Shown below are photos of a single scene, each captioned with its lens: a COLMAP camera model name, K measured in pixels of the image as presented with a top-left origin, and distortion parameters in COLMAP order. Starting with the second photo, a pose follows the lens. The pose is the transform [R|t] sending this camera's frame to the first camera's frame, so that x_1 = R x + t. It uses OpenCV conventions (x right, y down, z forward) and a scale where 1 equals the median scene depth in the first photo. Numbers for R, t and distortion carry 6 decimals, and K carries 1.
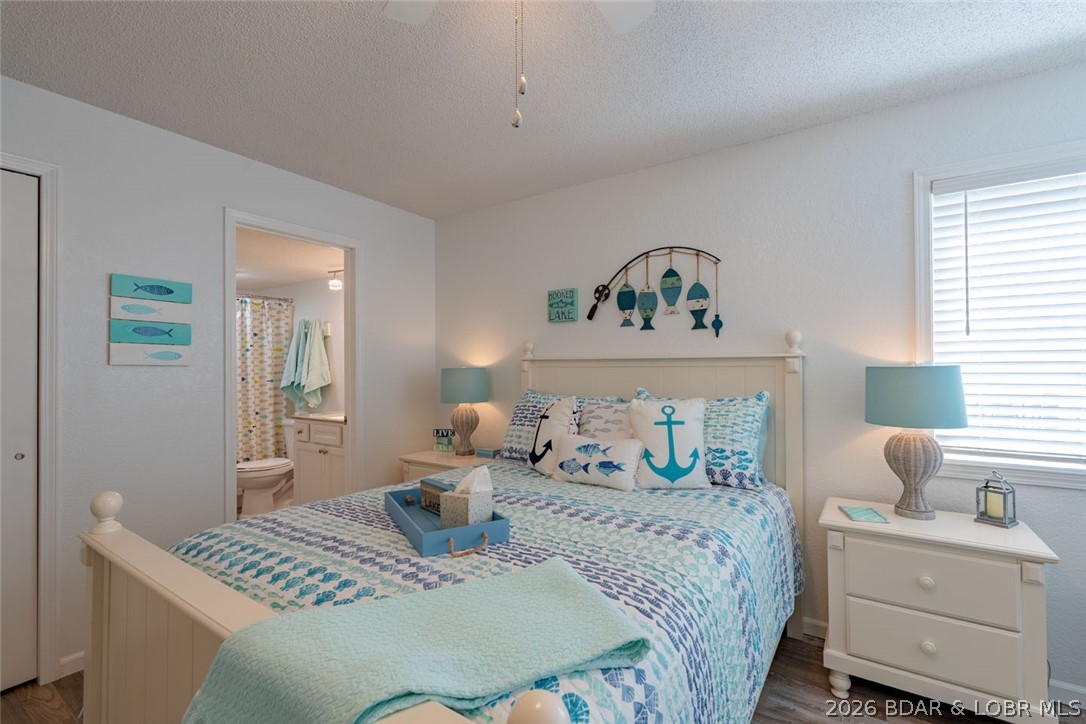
lens RADIAL K [[487.2, 0, 541.2], [0, 487.2, 363.3], [0, 0, 1]] dist [-0.002747, -0.000696]
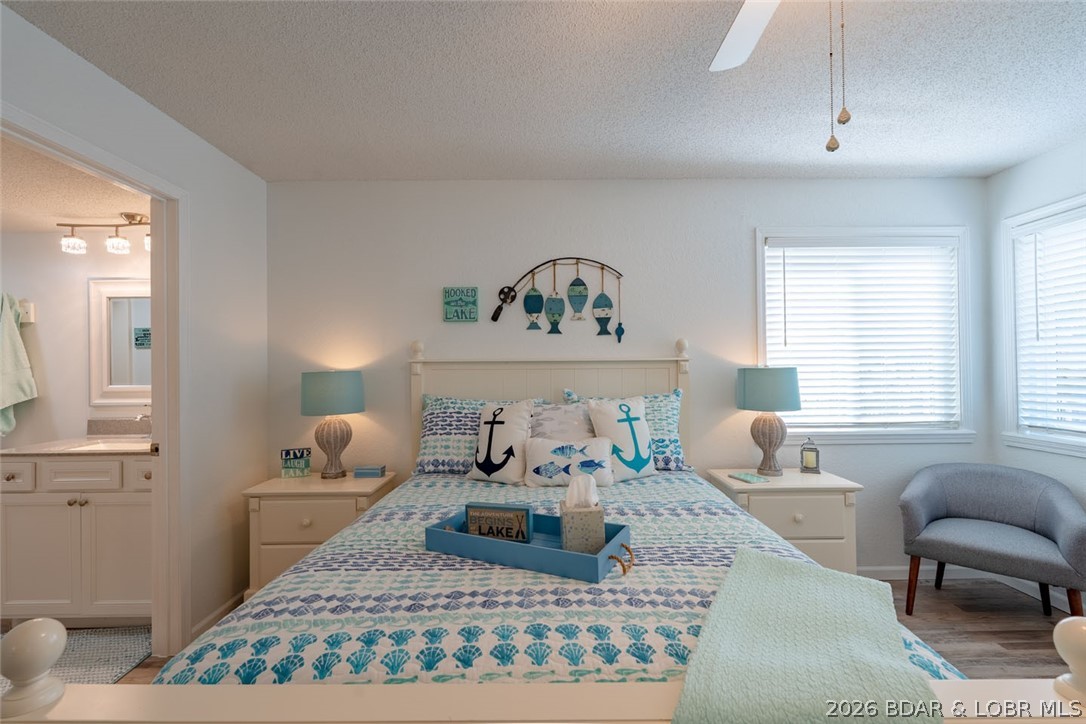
lens RADIAL K [[484.6, 0, 545.8], [0, 484.6, 363.4], [0, 0, 1]] dist [-0.000562, 0.000092]
pose [[0.822290, 0.002875, 0.569061, -0.468740], [-0.000091, 0.999988, -0.004920, 0.000364], [-0.569069, 0.003994, 0.822280, 0.183118]]
